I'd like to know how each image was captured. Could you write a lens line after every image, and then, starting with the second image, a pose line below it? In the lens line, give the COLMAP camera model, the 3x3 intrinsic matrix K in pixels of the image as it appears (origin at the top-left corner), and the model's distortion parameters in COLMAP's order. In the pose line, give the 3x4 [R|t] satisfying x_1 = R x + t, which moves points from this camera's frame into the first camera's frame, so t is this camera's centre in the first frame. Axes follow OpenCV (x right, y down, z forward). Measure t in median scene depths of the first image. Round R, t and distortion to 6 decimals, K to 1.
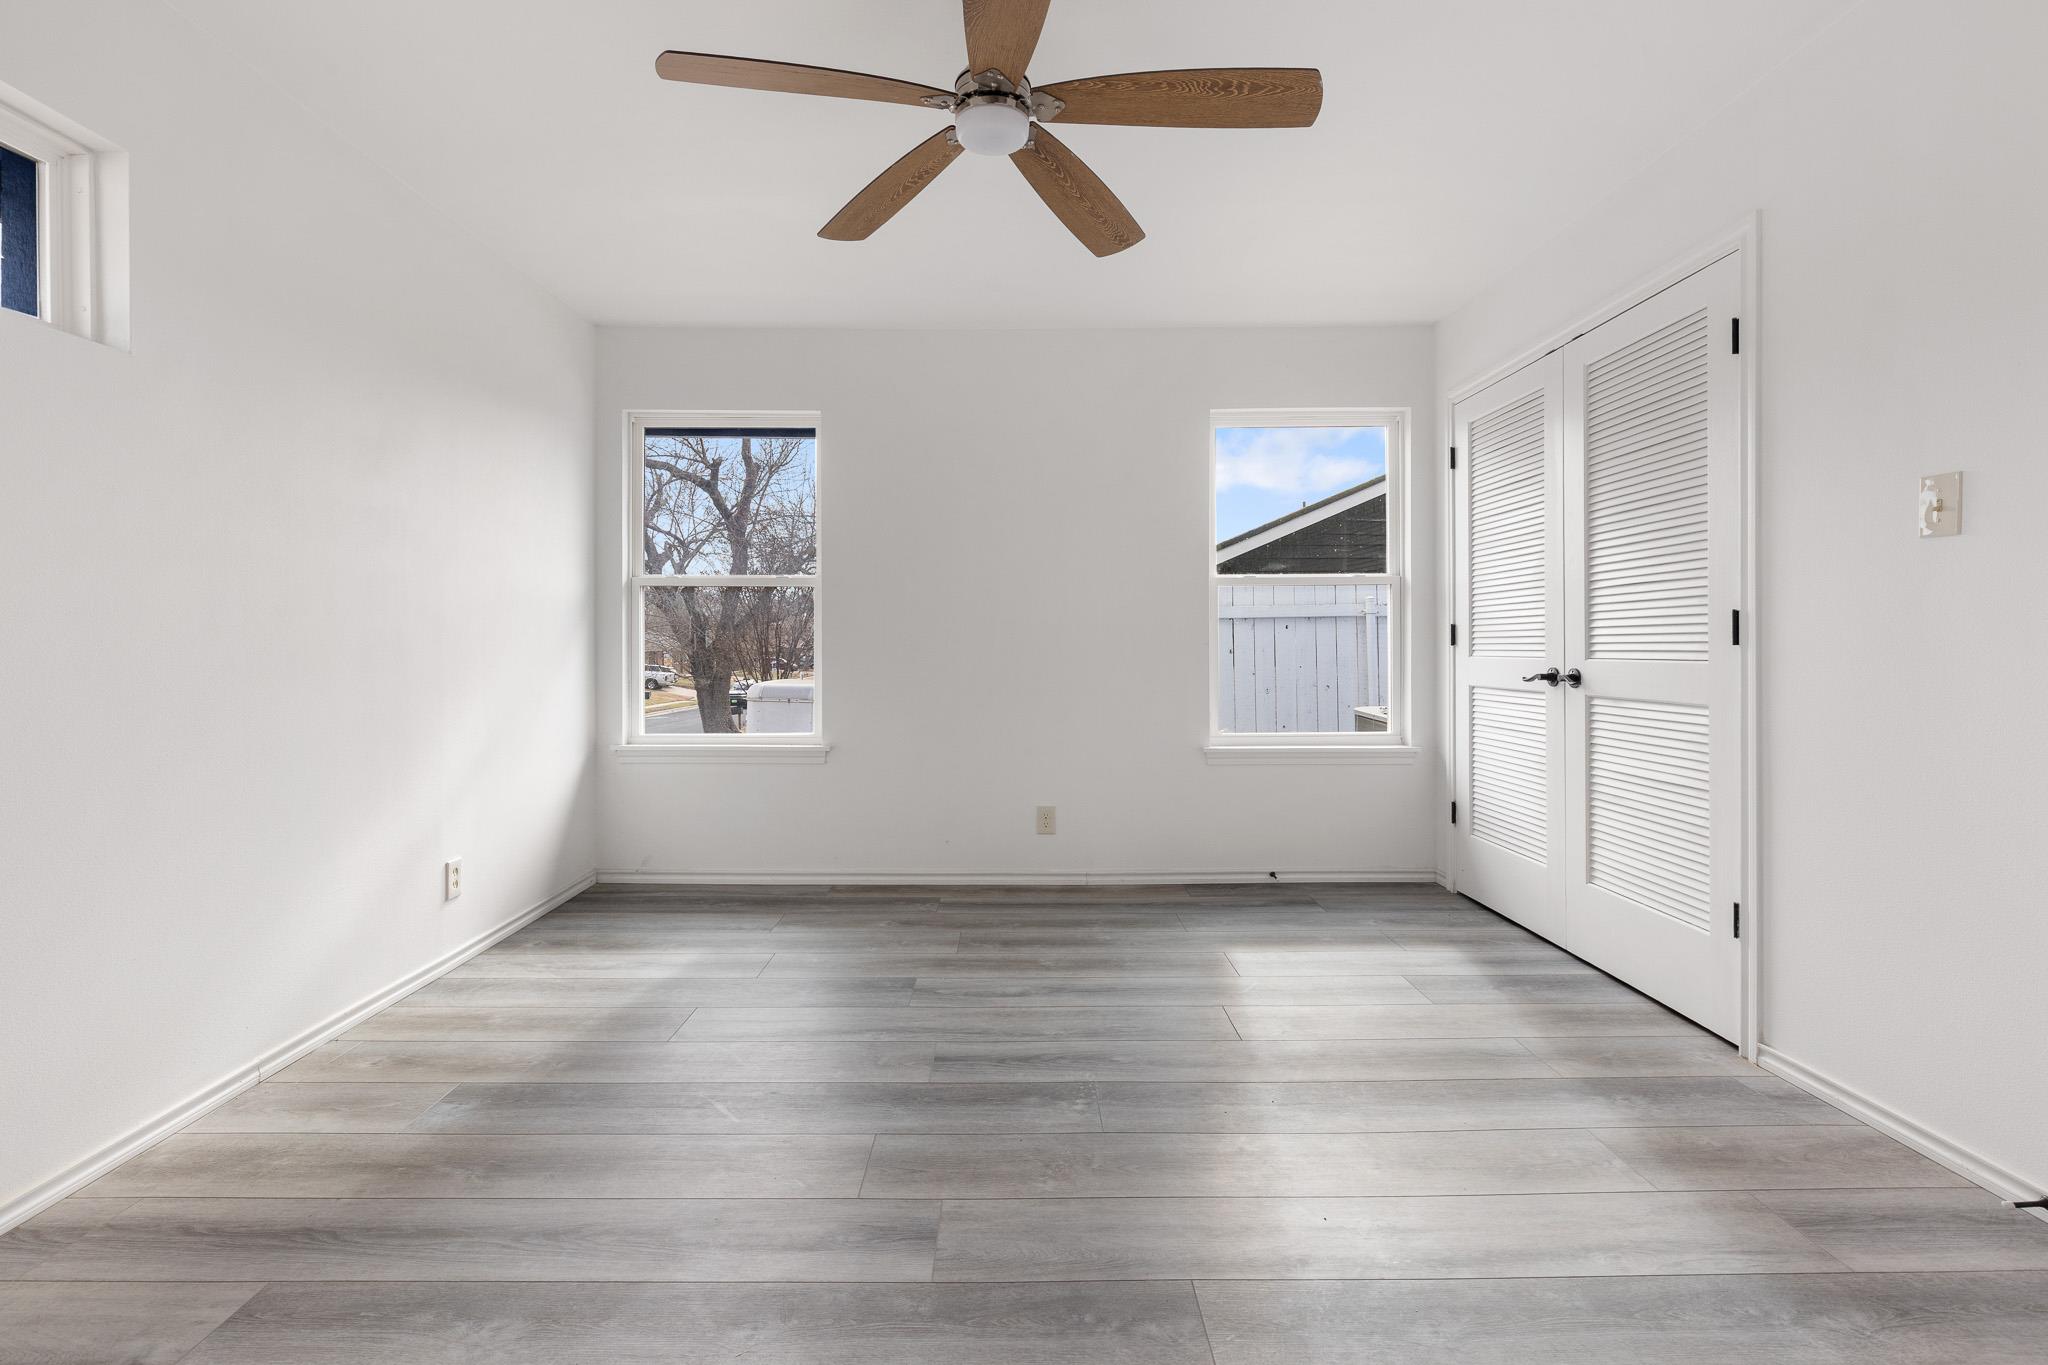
lens RADIAL K [[925.9, 0, 1024.1], [0, 925.9, 635.7], [0, 0, 1]] dist [0.002399, -0.001200]
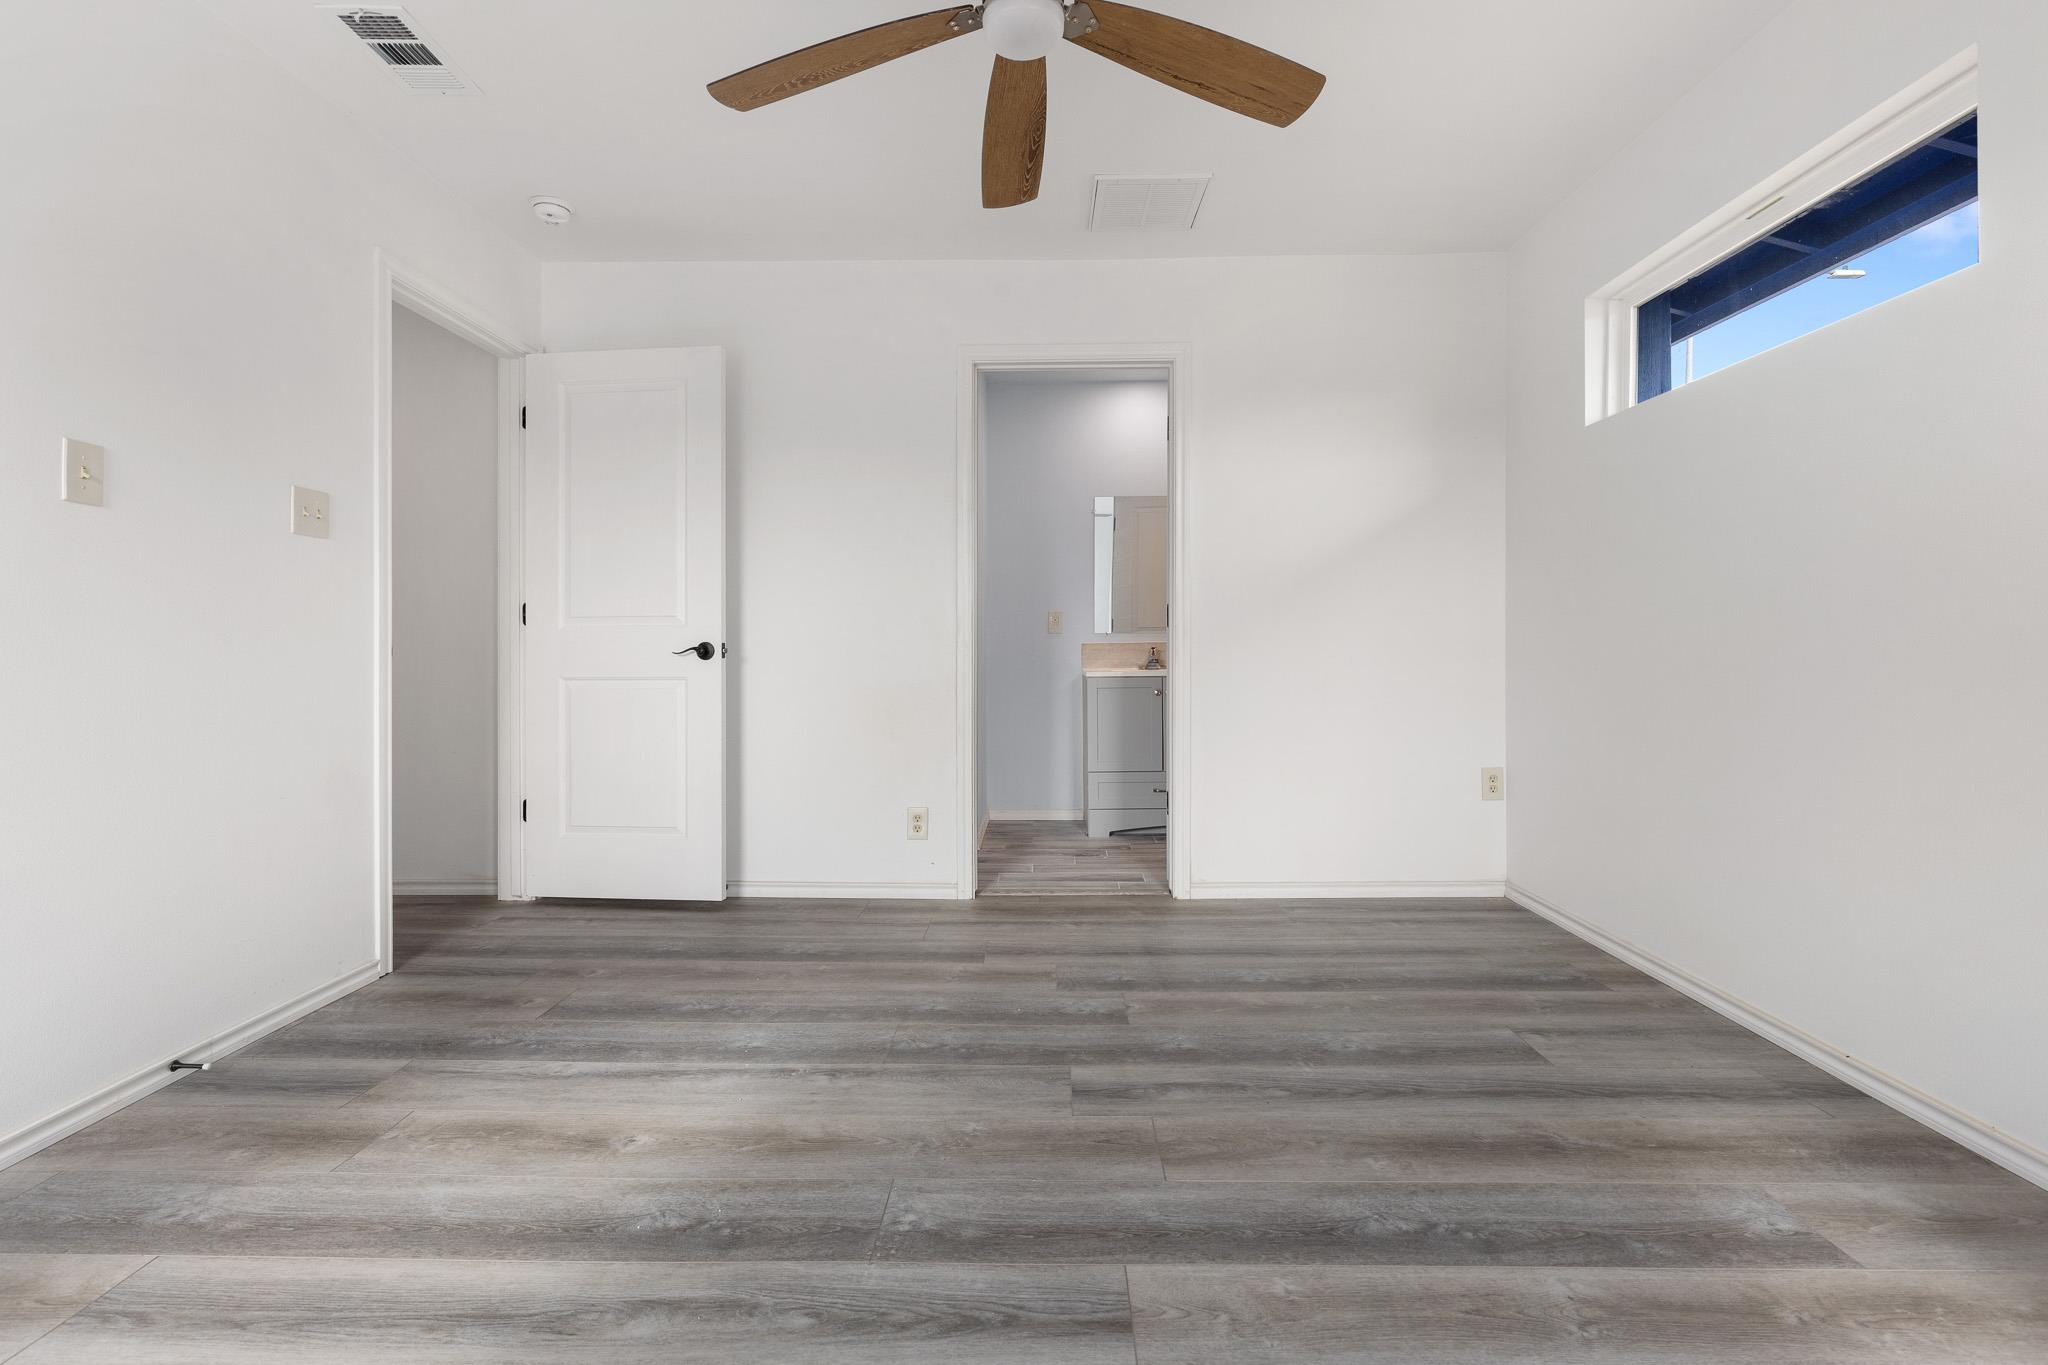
lens RADIAL K [[921.1, 0, 1030.1], [0, 921.1, 650.2], [0, 0, 1]] dist [0.001714, -0.000788]
pose [[-0.999528, 0.011167, 0.028625, -0.072524], [0.011053, 0.999930, -0.004146, 0.067861], [-0.028669, -0.003828, -0.999582, 1.989455]]
